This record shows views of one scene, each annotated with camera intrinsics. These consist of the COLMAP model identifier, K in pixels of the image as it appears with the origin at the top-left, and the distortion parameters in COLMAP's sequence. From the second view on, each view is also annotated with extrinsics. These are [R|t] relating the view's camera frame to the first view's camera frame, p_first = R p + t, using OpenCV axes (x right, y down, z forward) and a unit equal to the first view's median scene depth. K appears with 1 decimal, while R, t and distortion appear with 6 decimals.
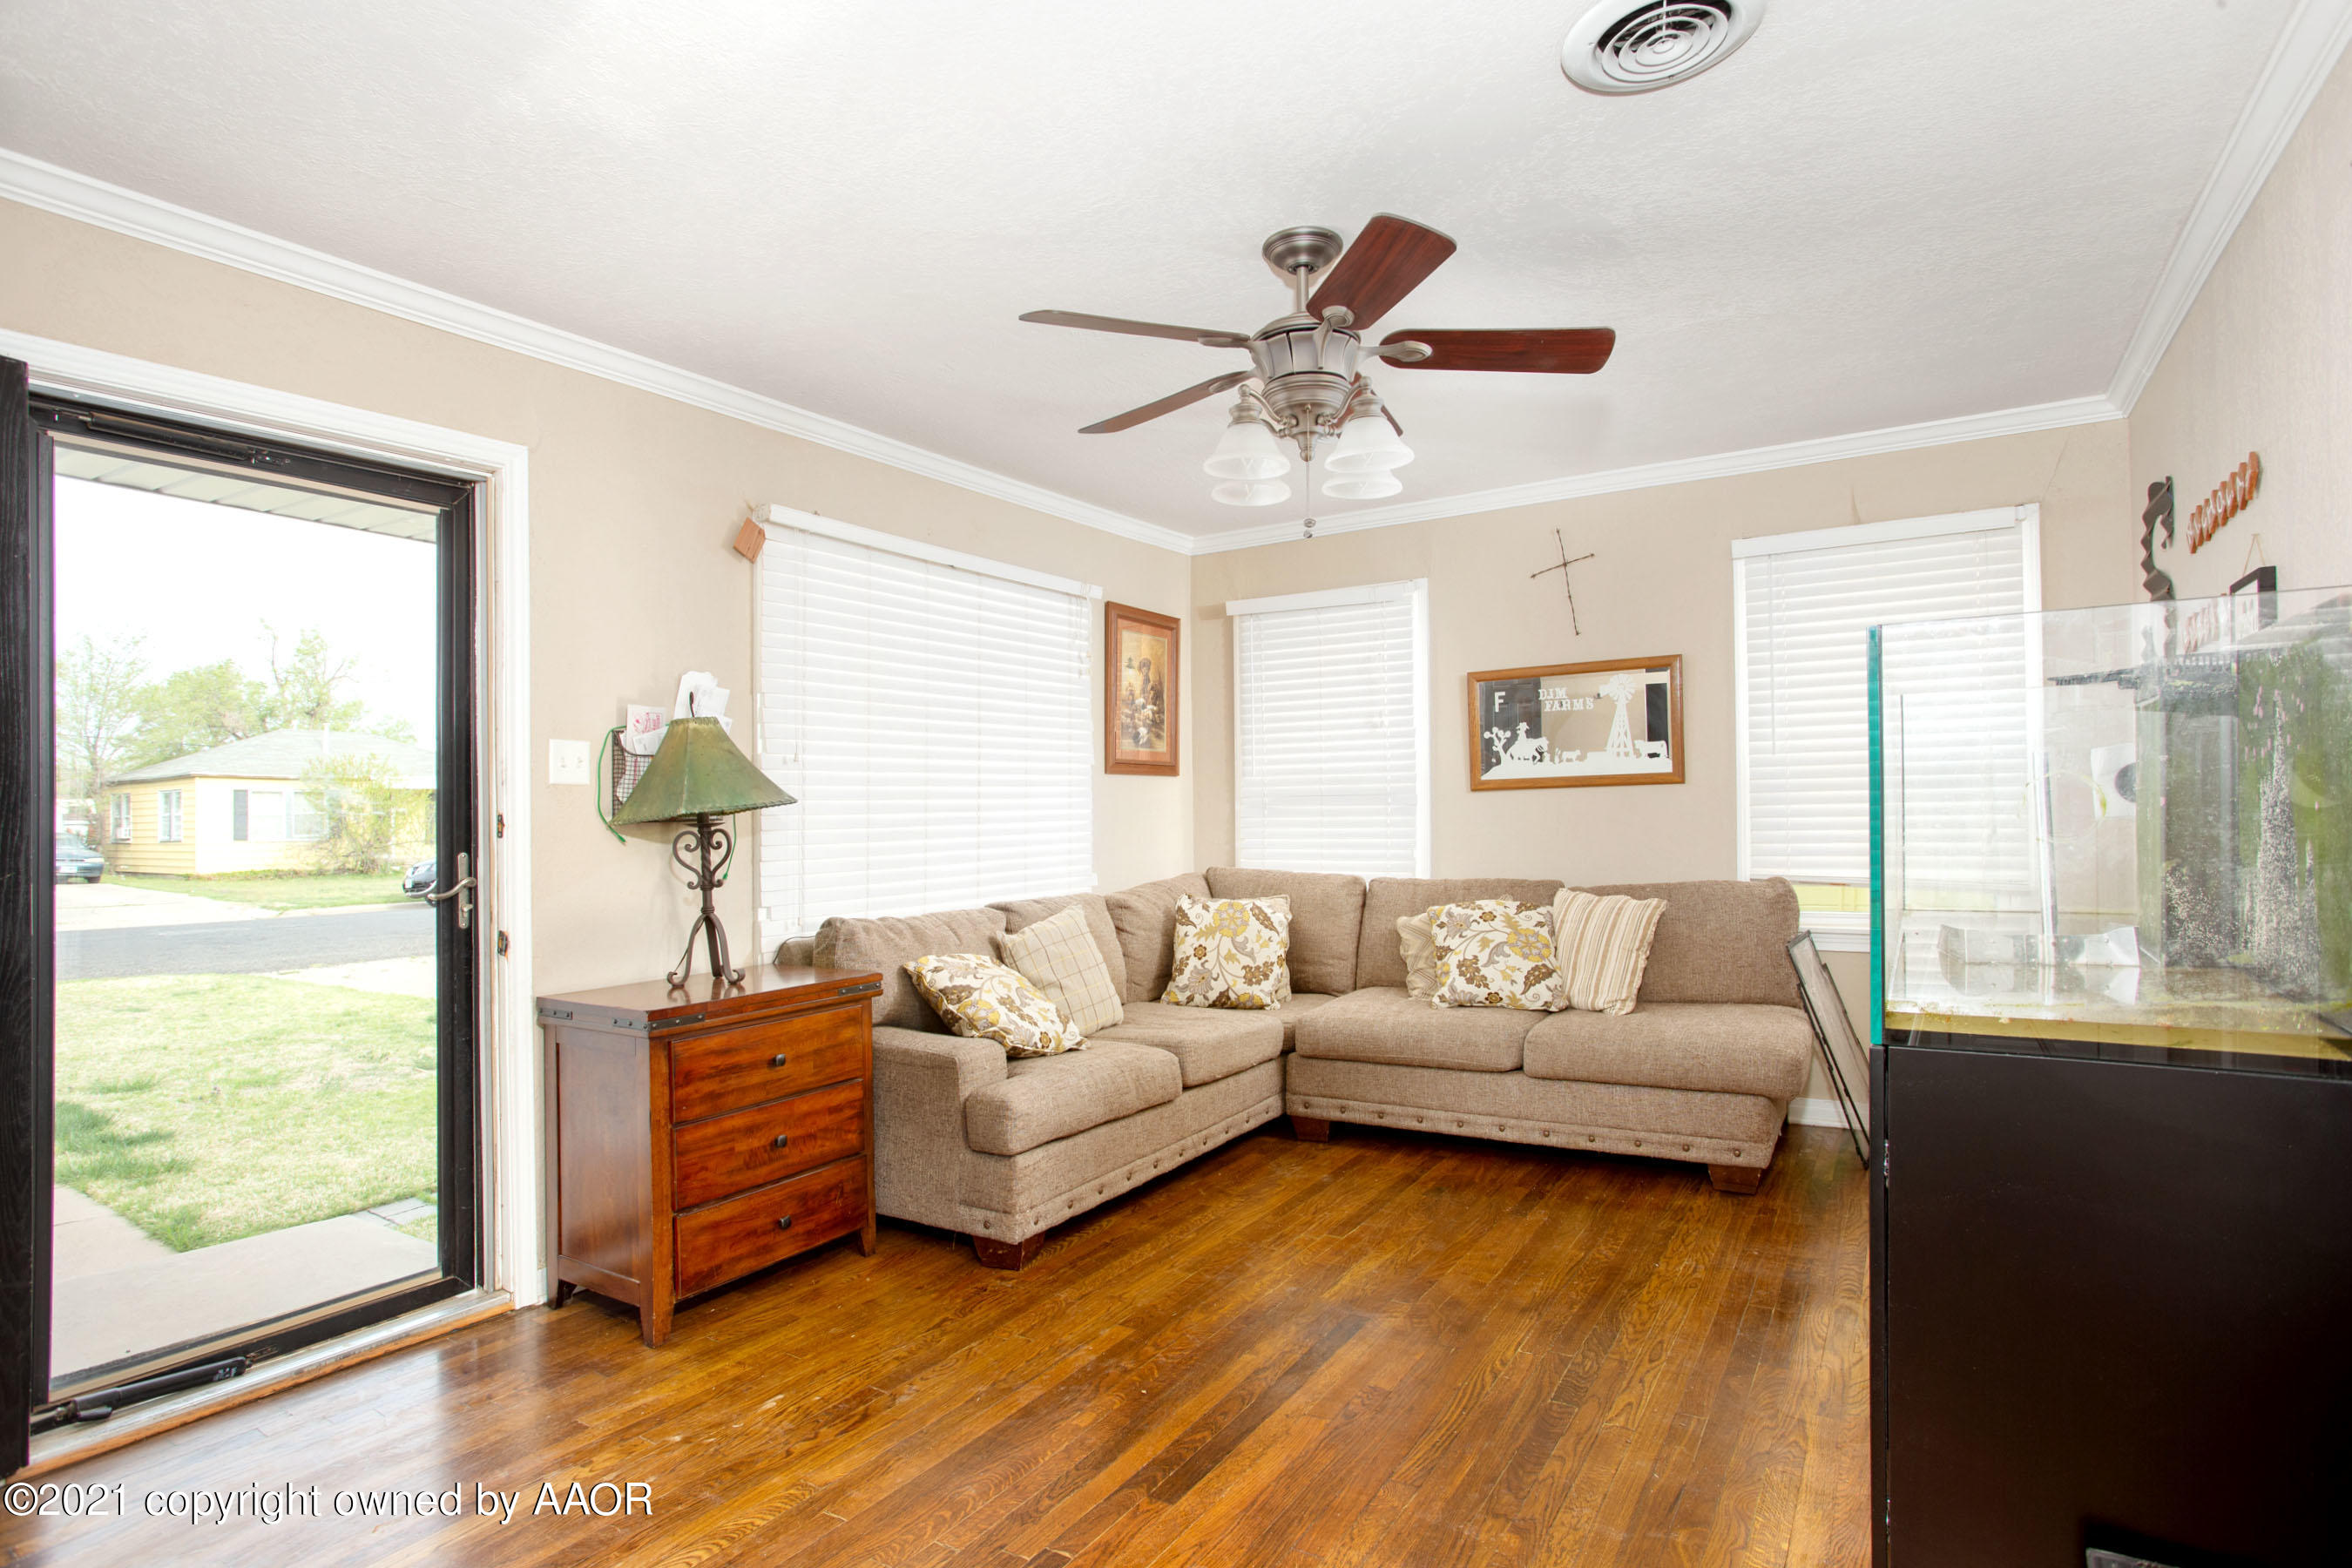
lens RADIAL K [[1217.2, 0, 1237.1], [0, 1217.2, 777.5], [0, 0, 1]] dist [-0.034914, 0.000240]
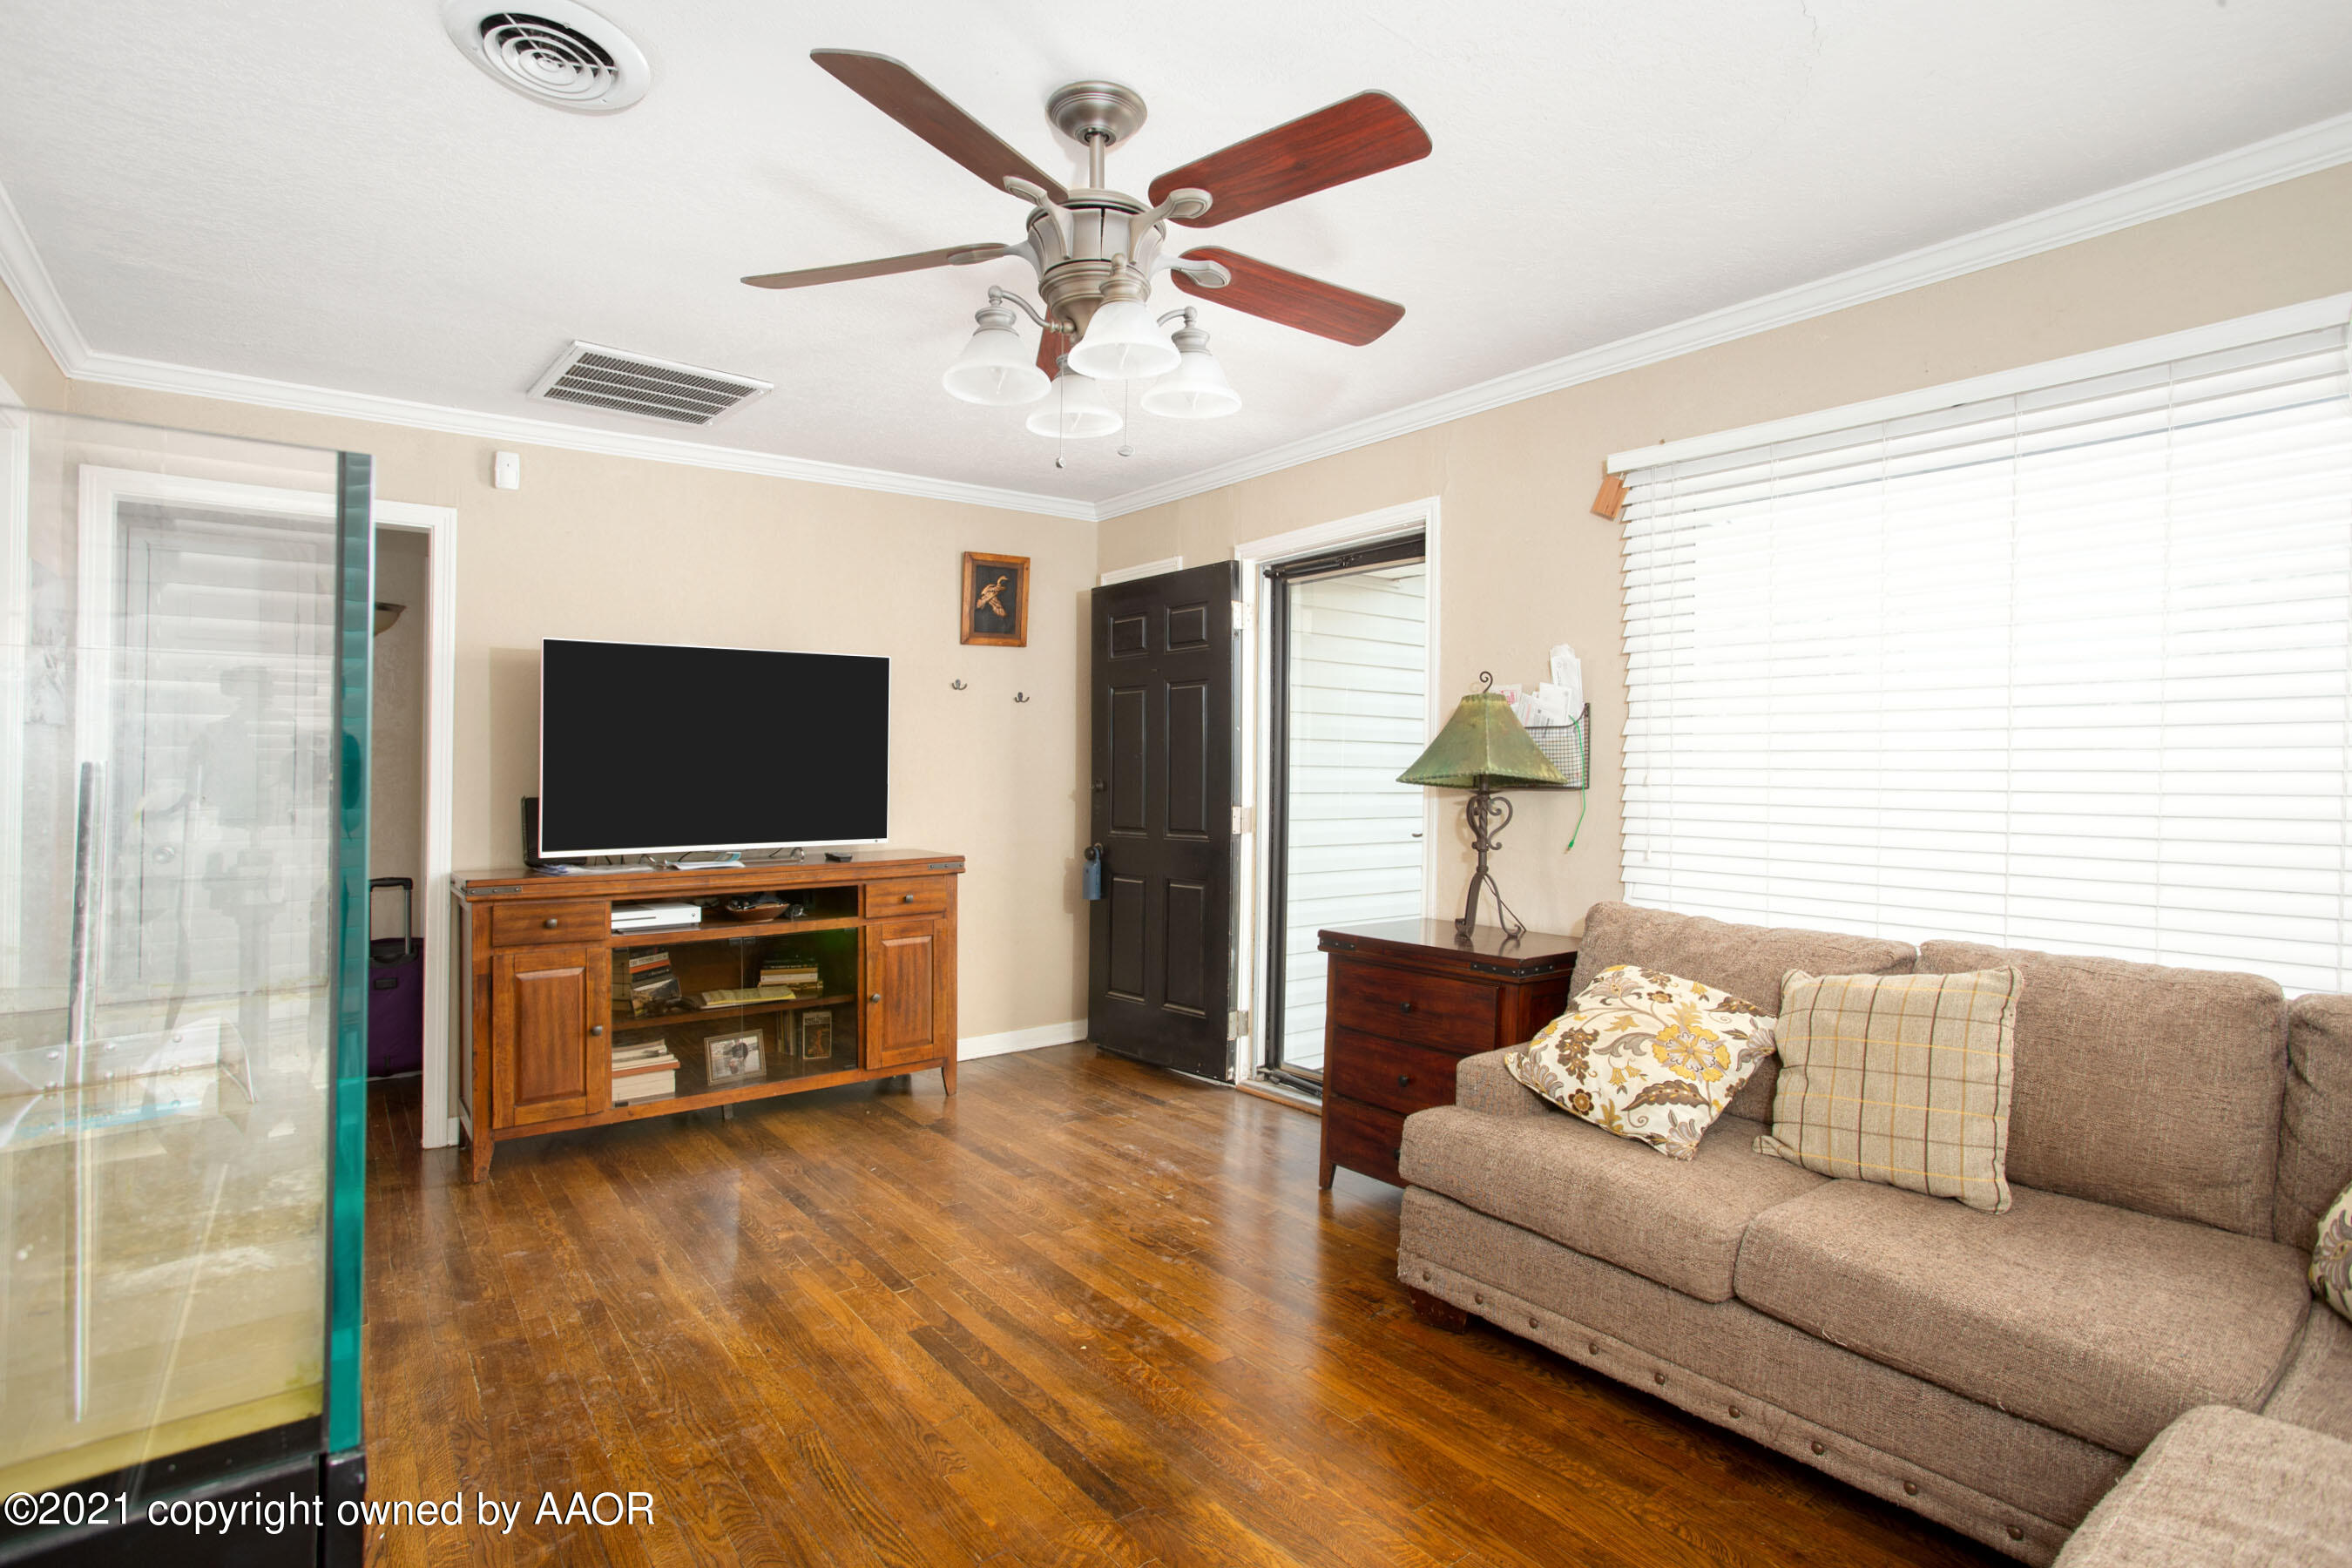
lens RADIAL K [[1164.2, 0, 1176.0], [0, 1164.2, 784.0], [0, 0, 1]] dist [-0.001163, 0.000894]
pose [[-0.409701, 0.028059, -0.911788, 0.475386], [0.052259, 0.998607, 0.007249, 0.007149], [0.910722, -0.044679, -0.410597, 0.893290]]
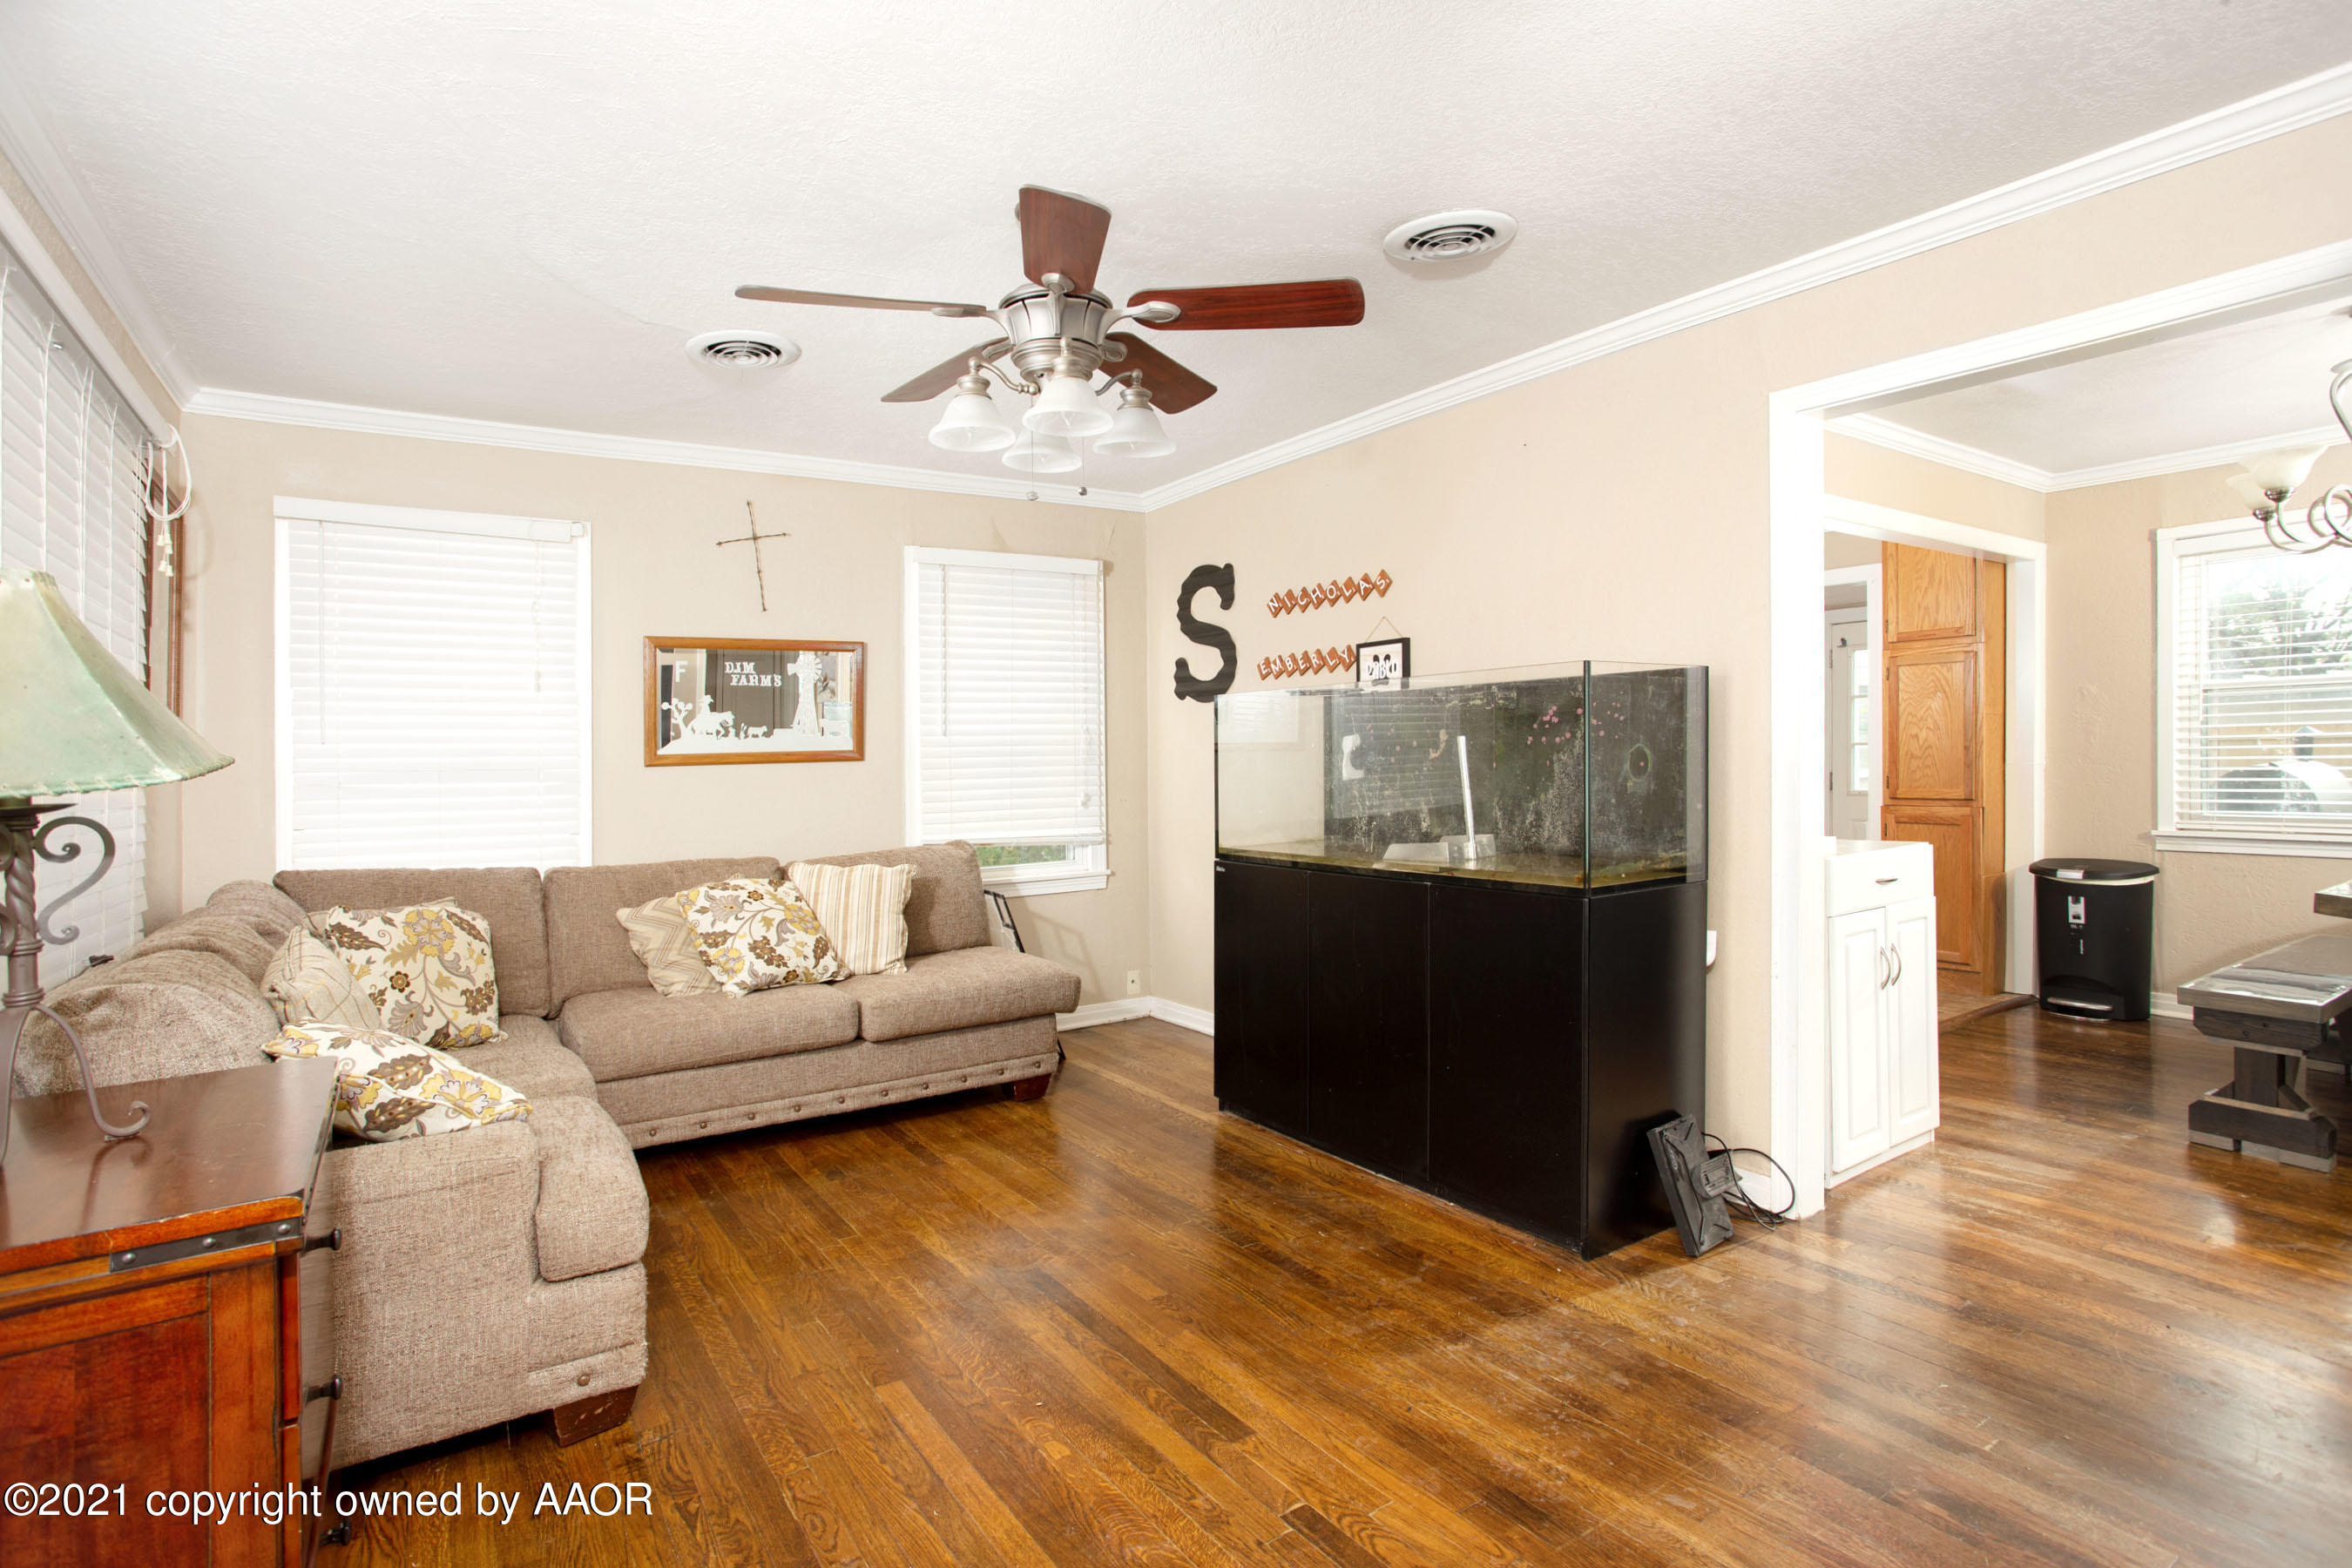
lens RADIAL K [[1164.2, 0, 1176.0], [0, 1164.2, 784.0], [0, 0, 1]] dist [-0.001163, 0.000894]
pose [[0.462290, -0.001674, 0.886727, -0.482118], [-0.009873, 0.999927, 0.007035, 0.017326], [-0.886674, -0.012007, 0.462239, 0.296359]]
